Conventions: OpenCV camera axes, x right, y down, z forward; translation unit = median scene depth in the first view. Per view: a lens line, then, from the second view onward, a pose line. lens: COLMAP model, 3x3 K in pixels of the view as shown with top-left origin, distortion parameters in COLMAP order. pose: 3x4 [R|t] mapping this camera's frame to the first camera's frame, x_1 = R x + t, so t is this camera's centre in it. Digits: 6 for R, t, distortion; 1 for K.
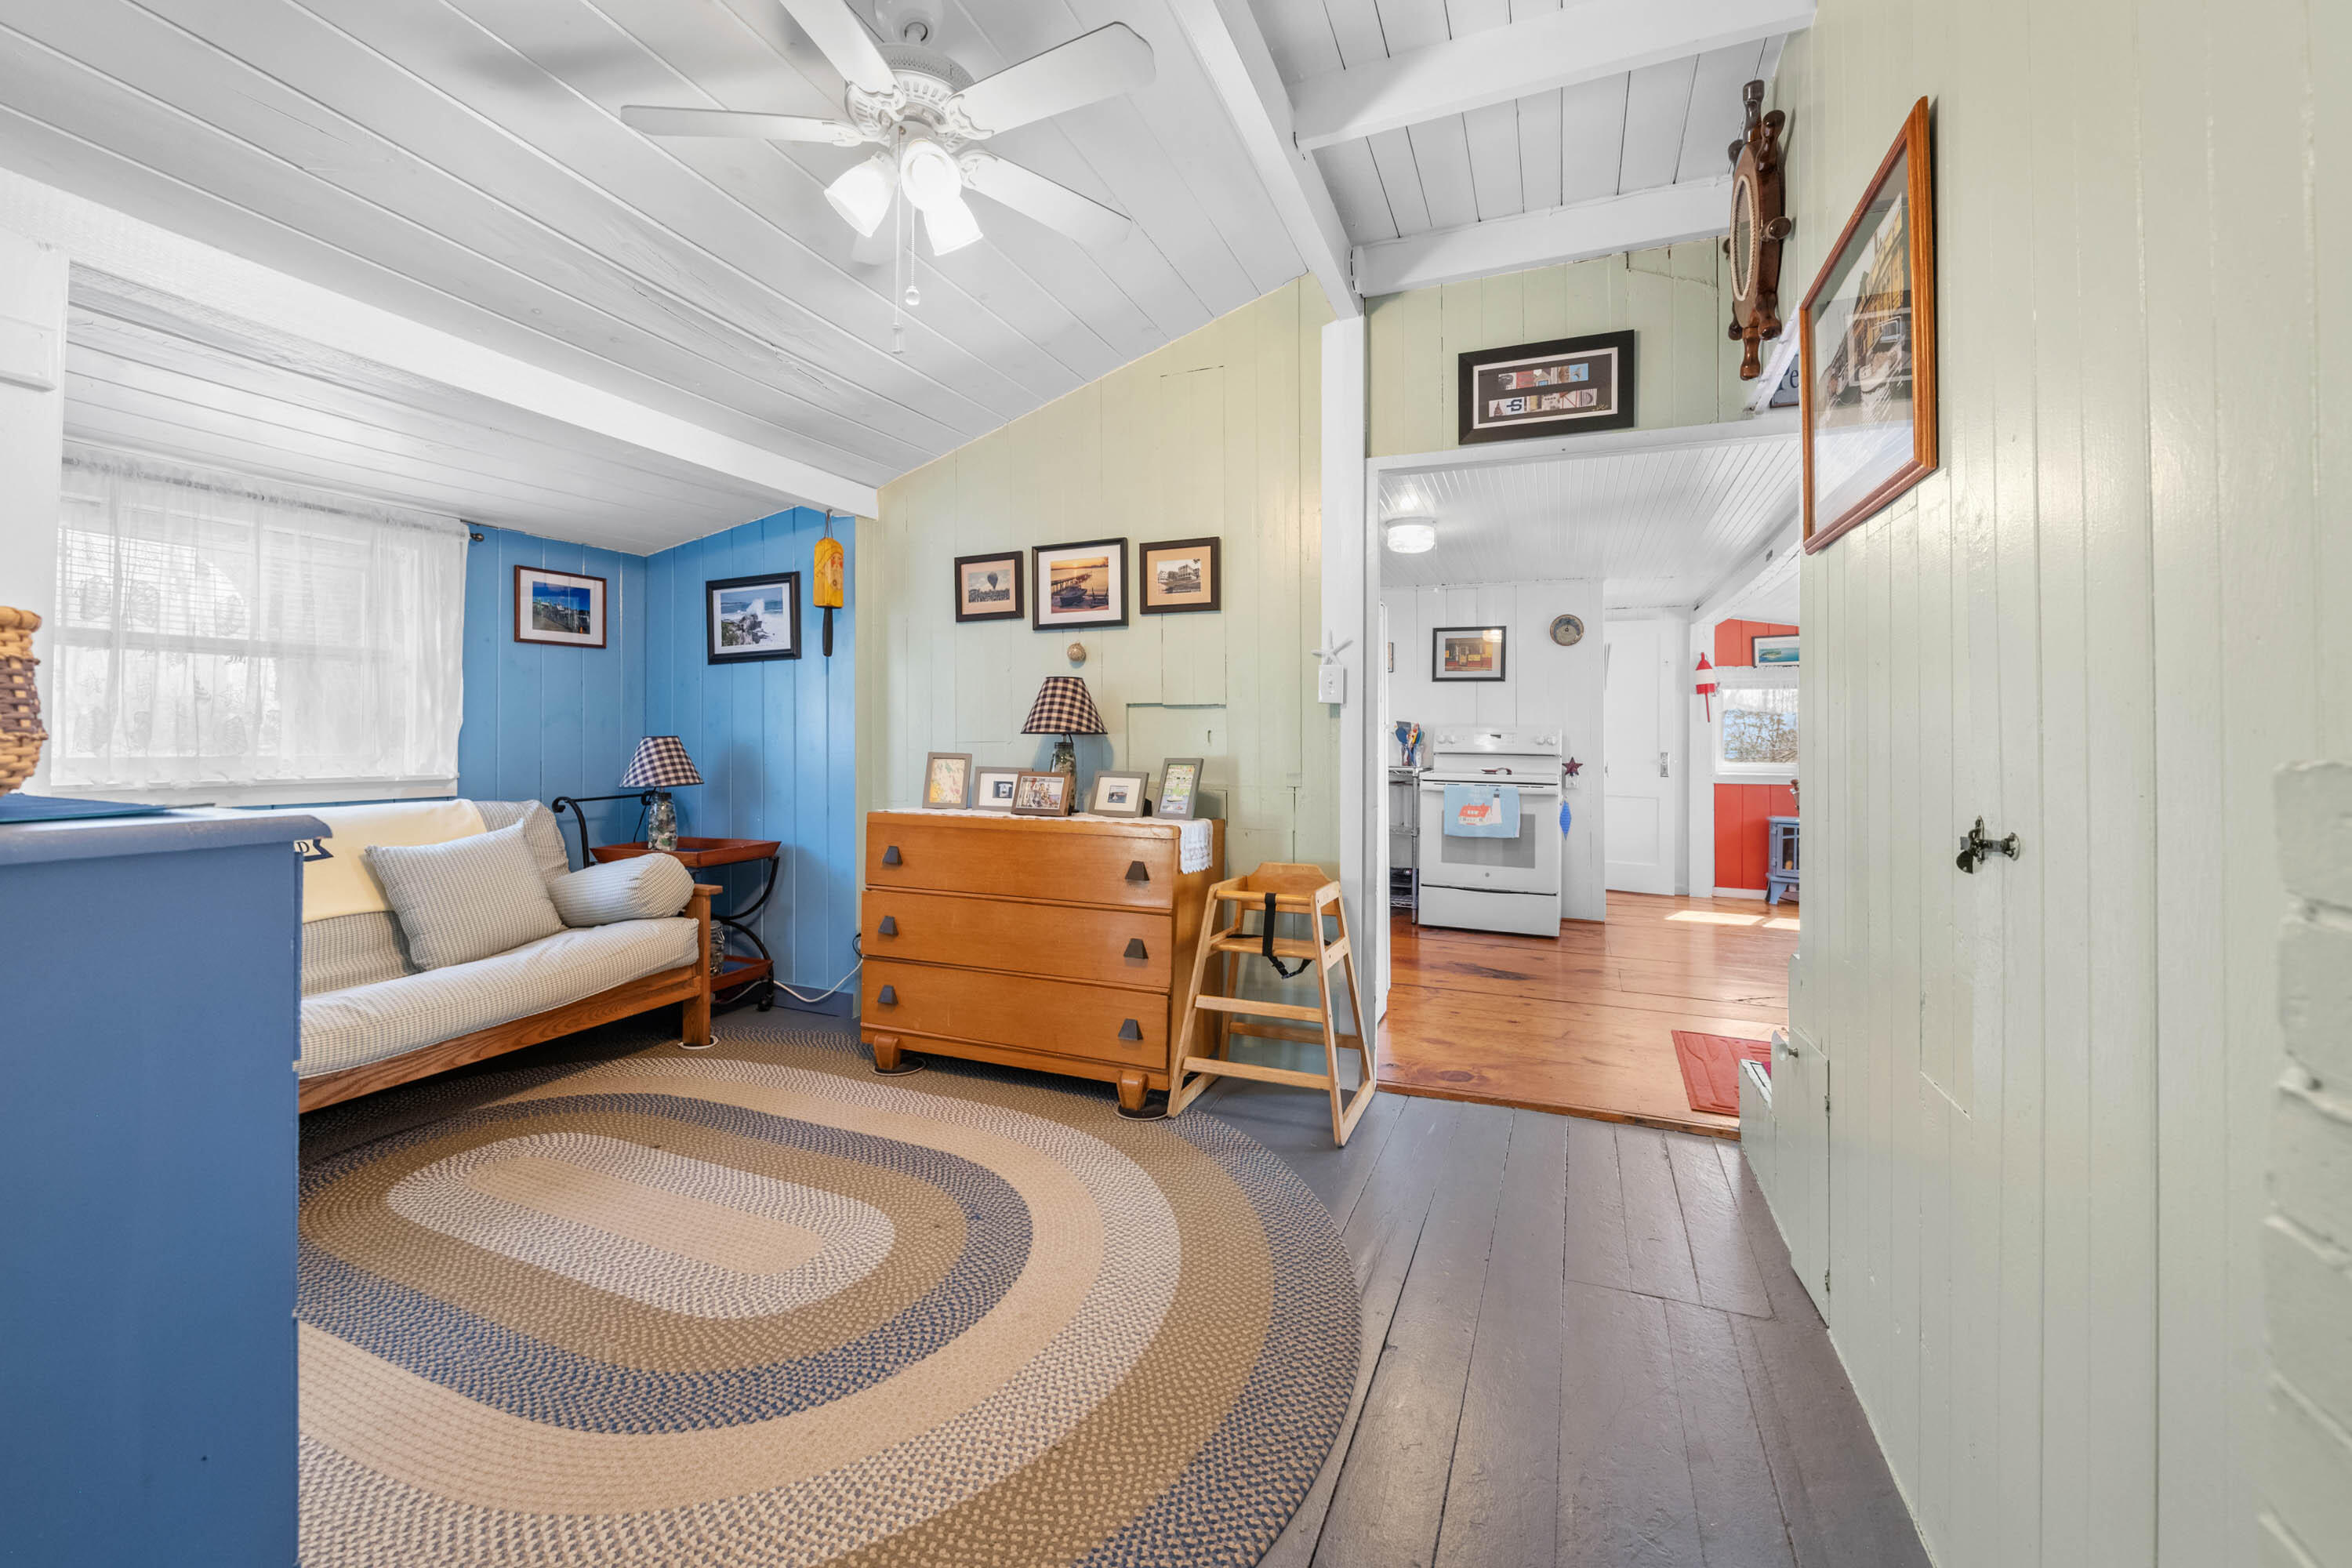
lens RADIAL K [[916.4, 0, 1172.0], [0, 916.4, 752.0], [0, 0, 1]] dist [-0.000350, -0.000175]
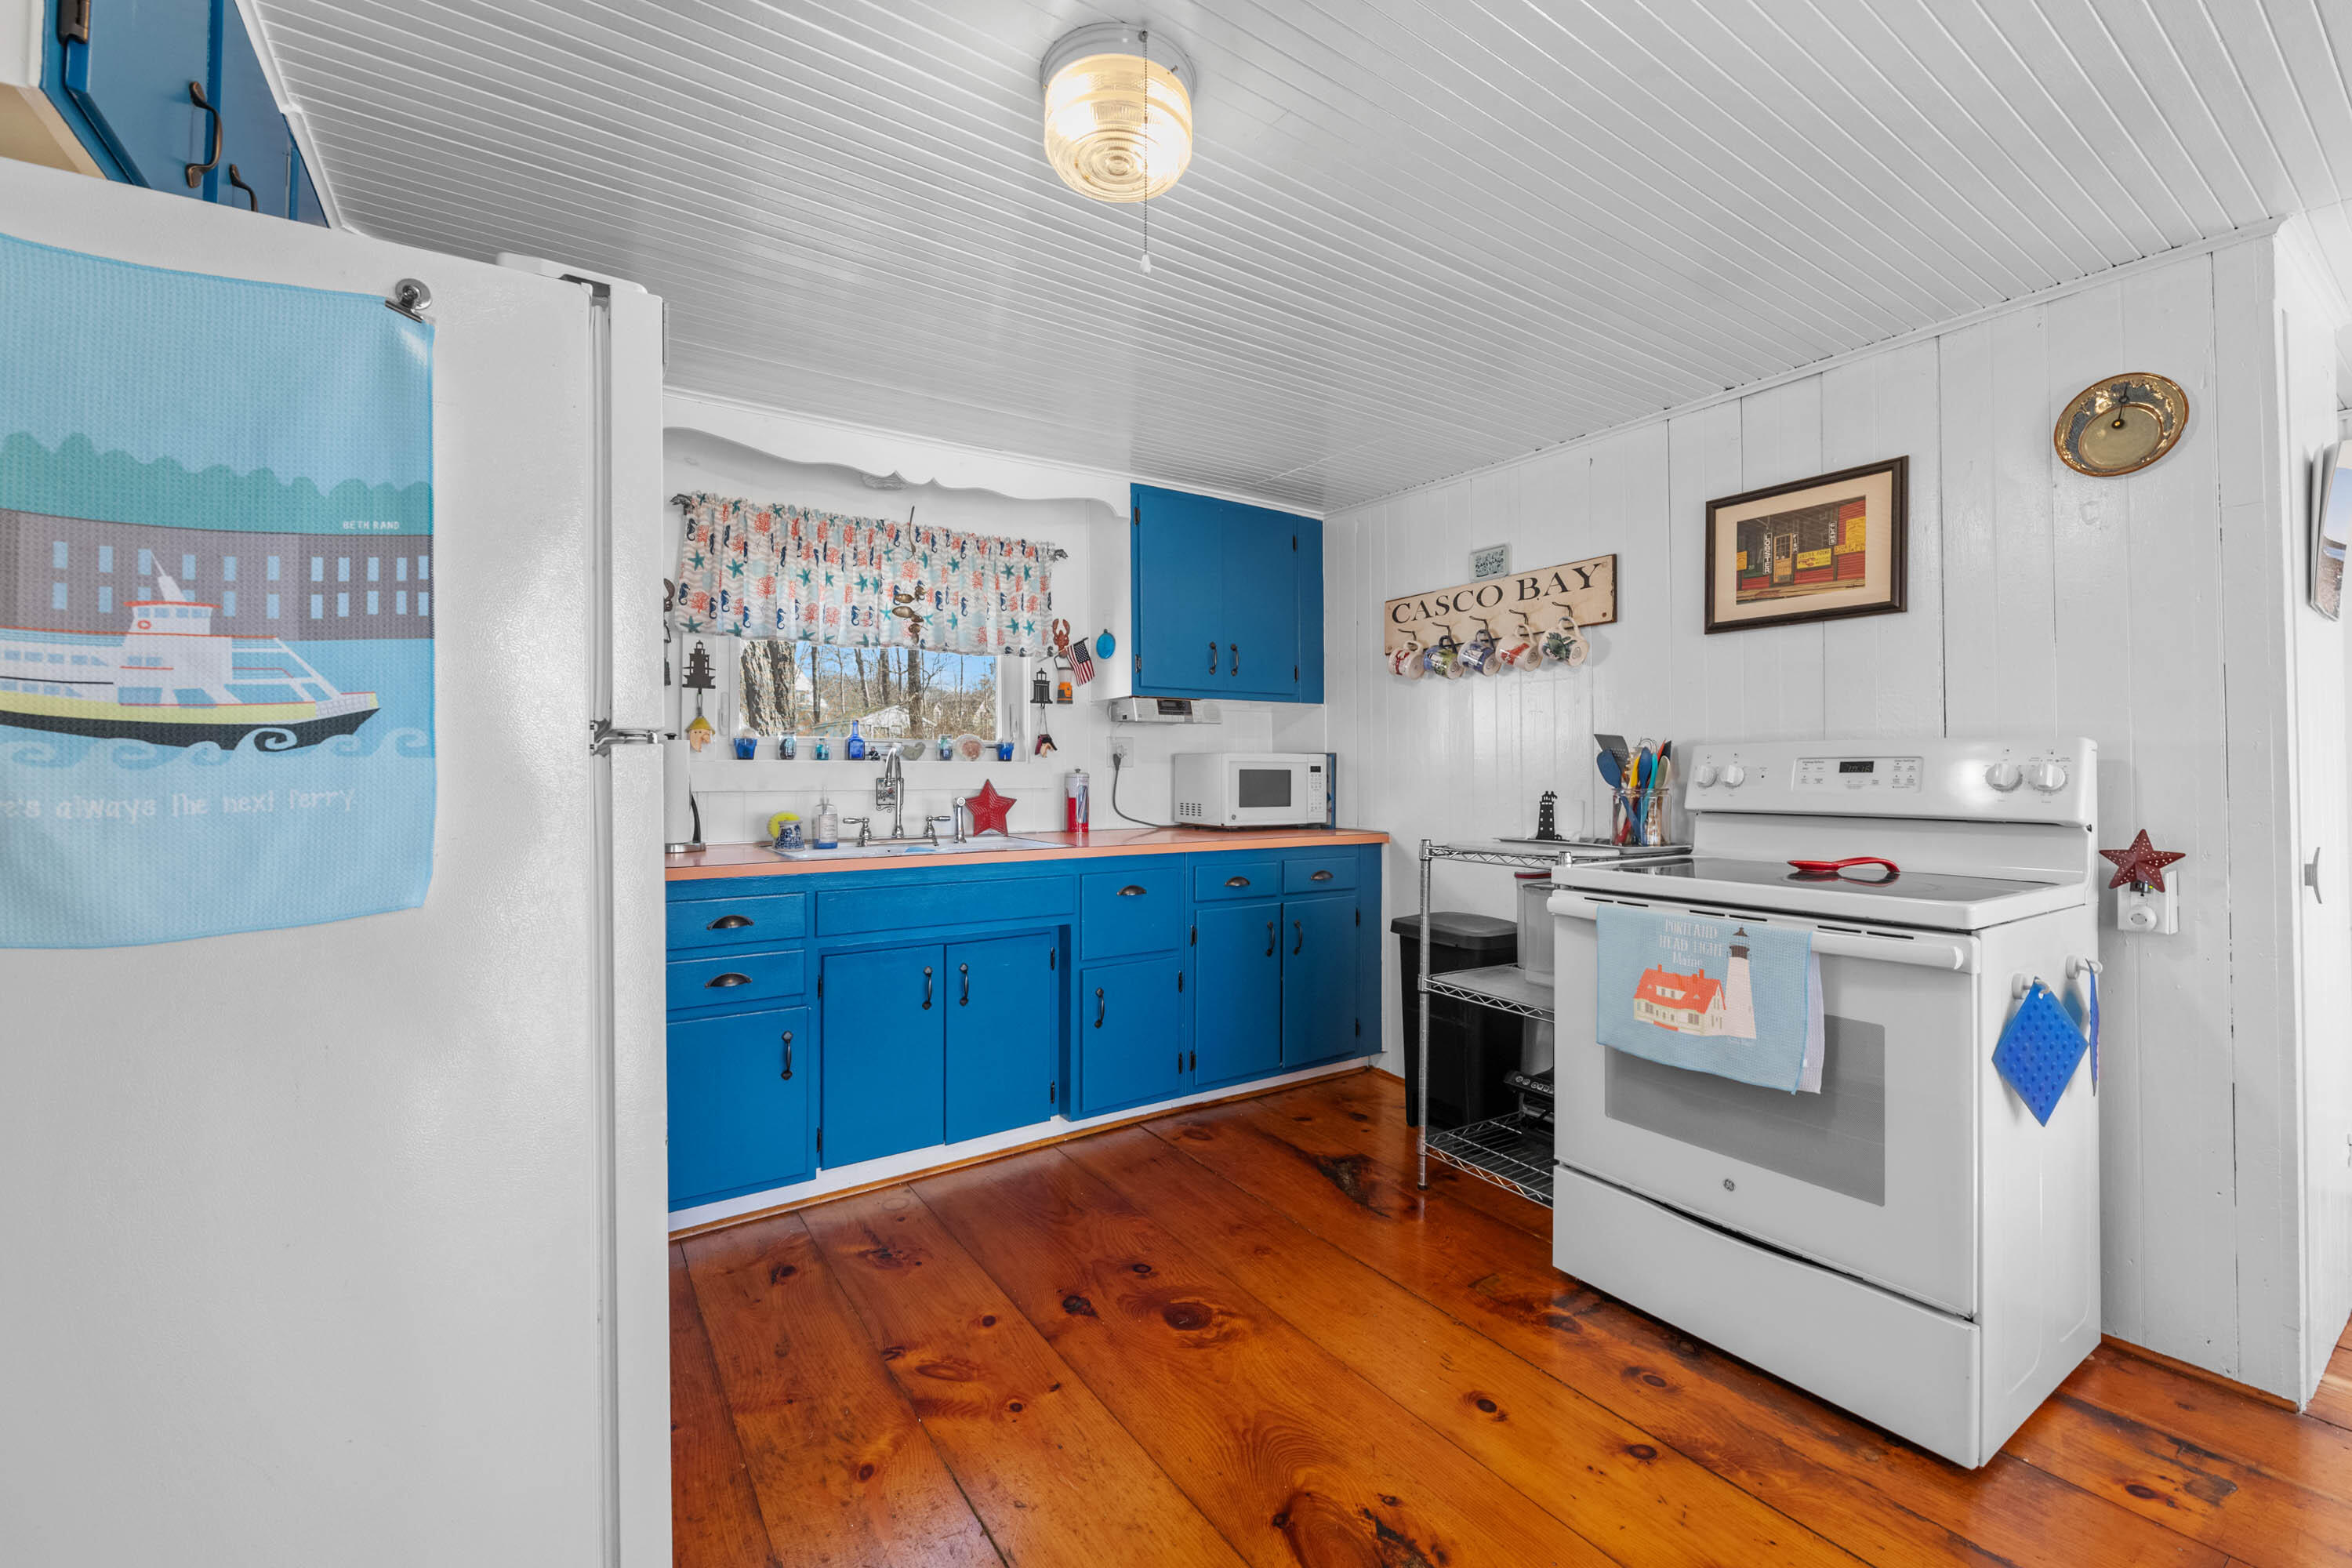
lens RADIAL K [[953.8, 0, 1176.0], [0, 953.8, 784.0], [0, 0, 1]] dist [-0.001444, -0.000136]
pose [[0.837356, -0.007427, -0.546607, 0.551606], [0.002782, 0.999953, -0.009325, -0.012909], [0.546651, 0.006288, 0.837337, 0.903992]]
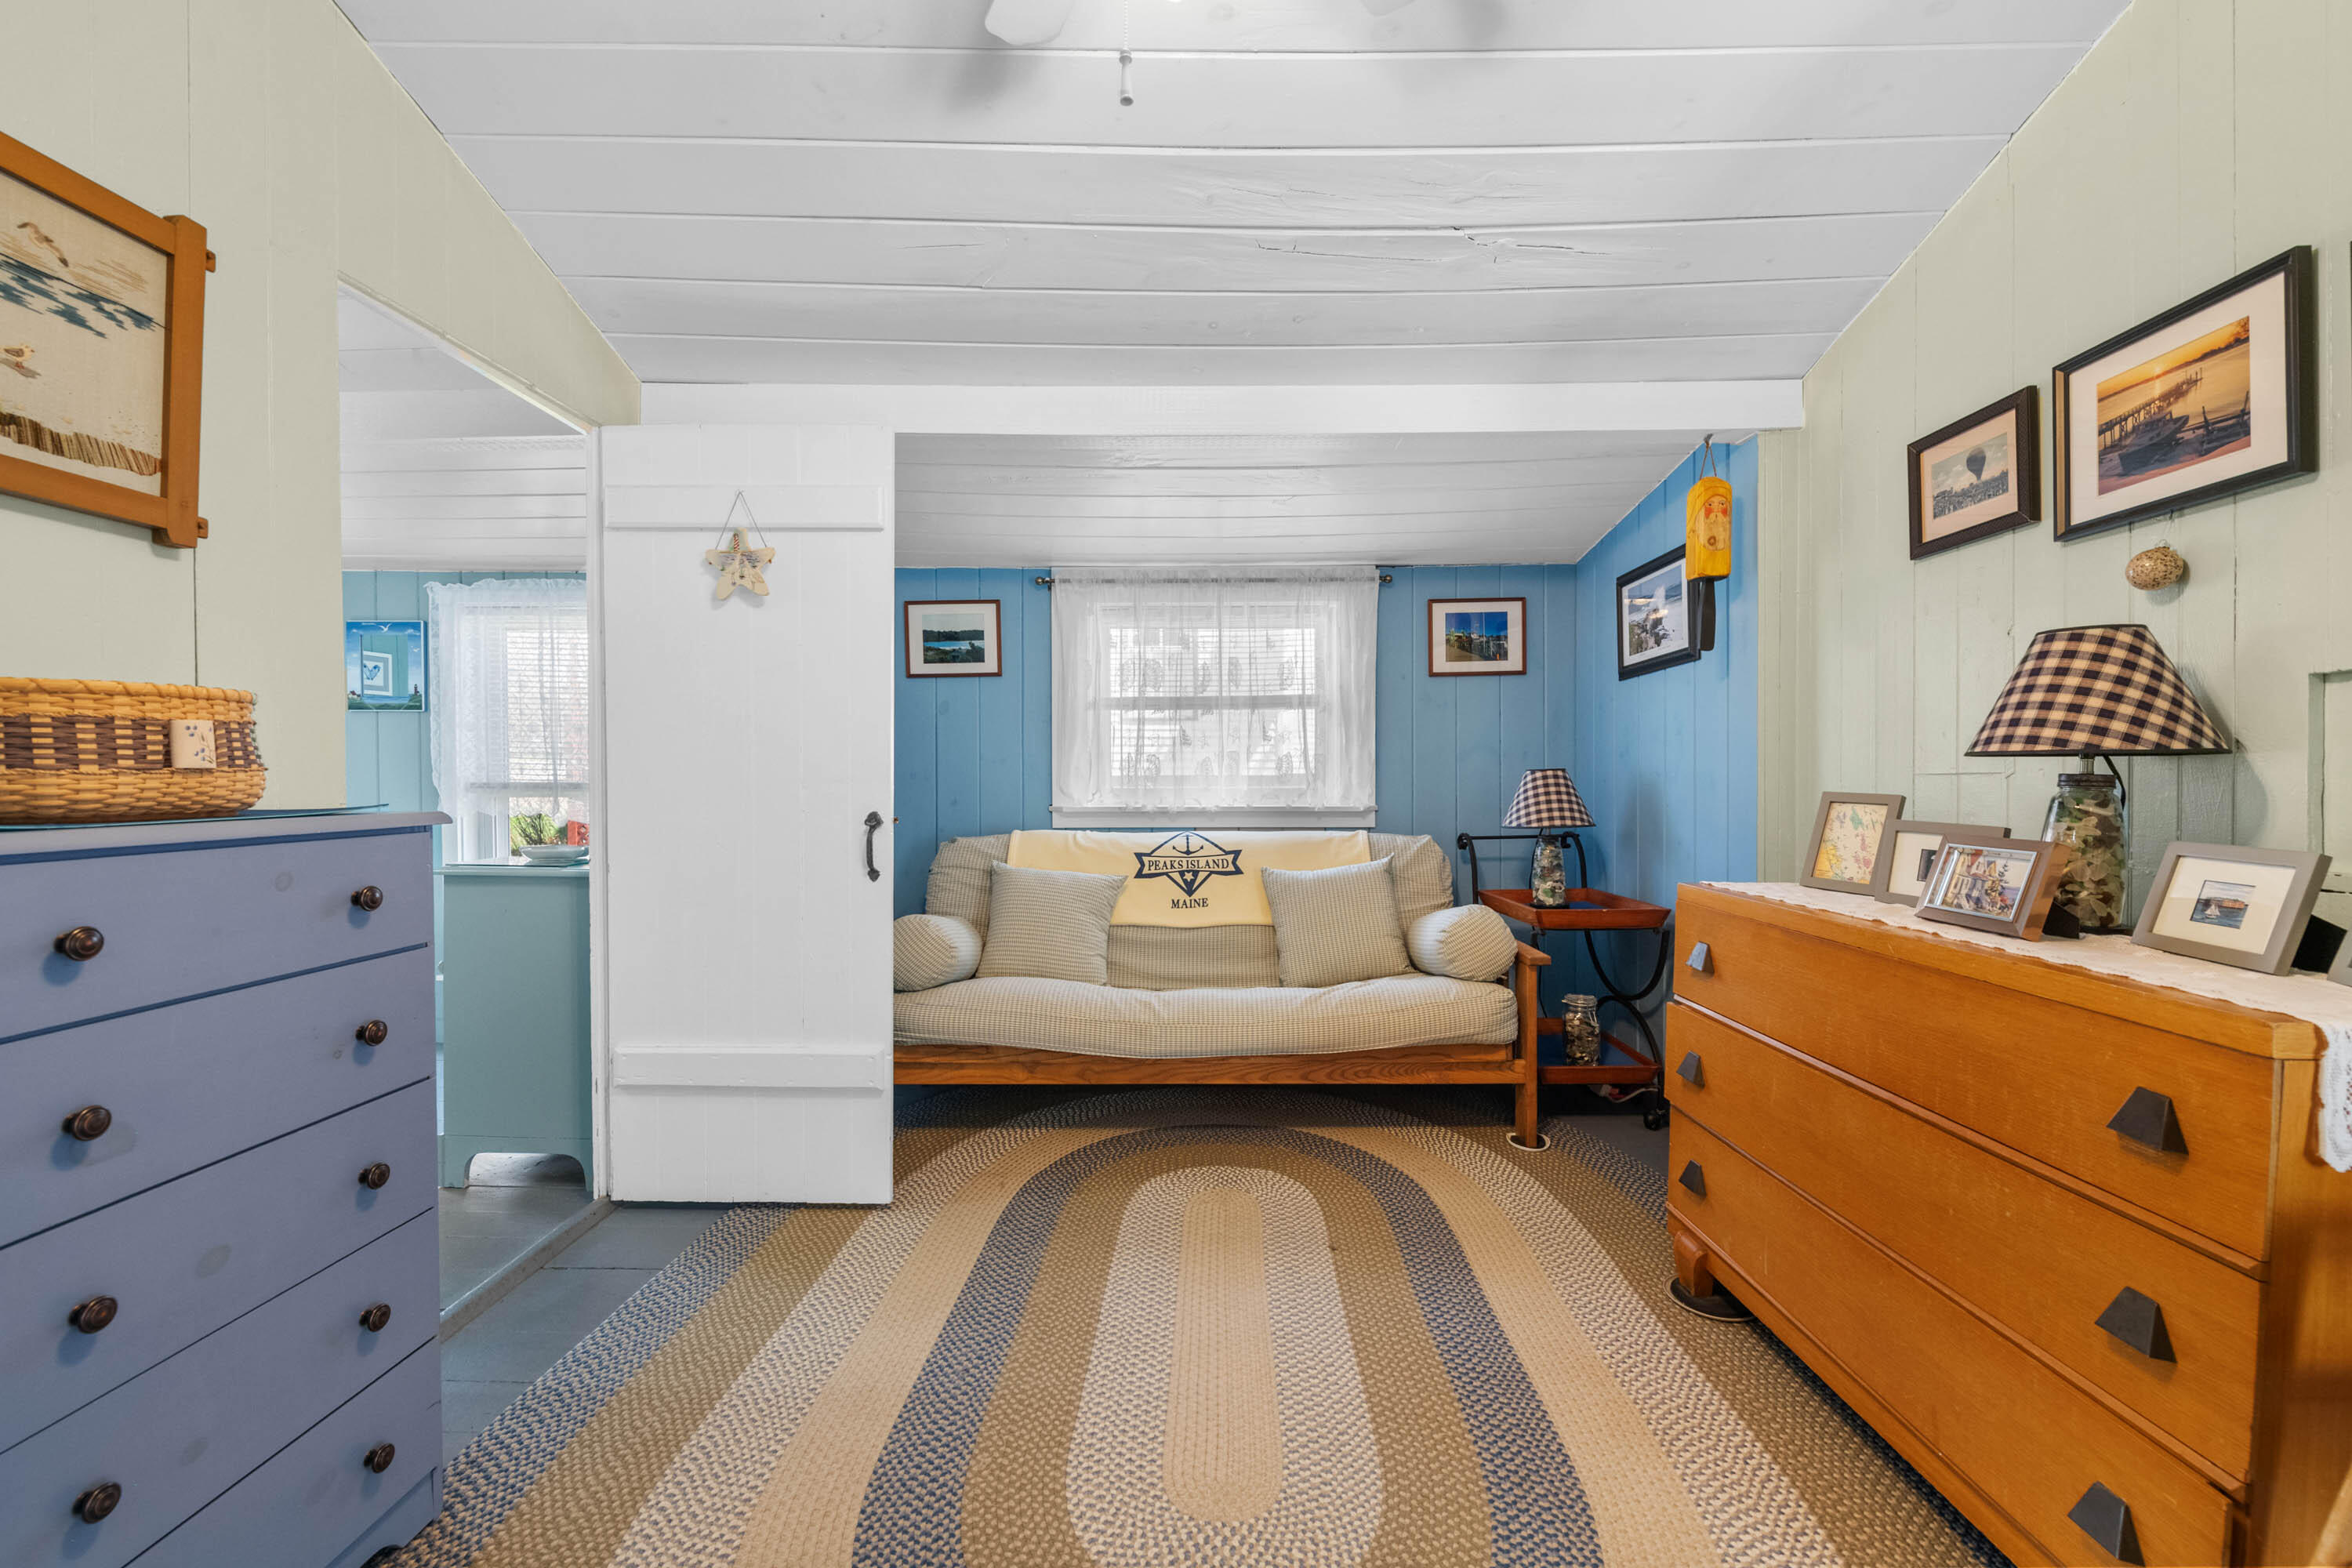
lens RADIAL K [[923.4, 0, 1178.3], [0, 923.4, 796.2], [0, 0, 1]] dist [-0.001059, -0.000457]
pose [[0.376063, 0.017398, -0.926431, 0.127761], [-0.007835, 0.999848, 0.015596, -0.002996], [0.926561, 0.001393, 0.376142, 0.394662]]
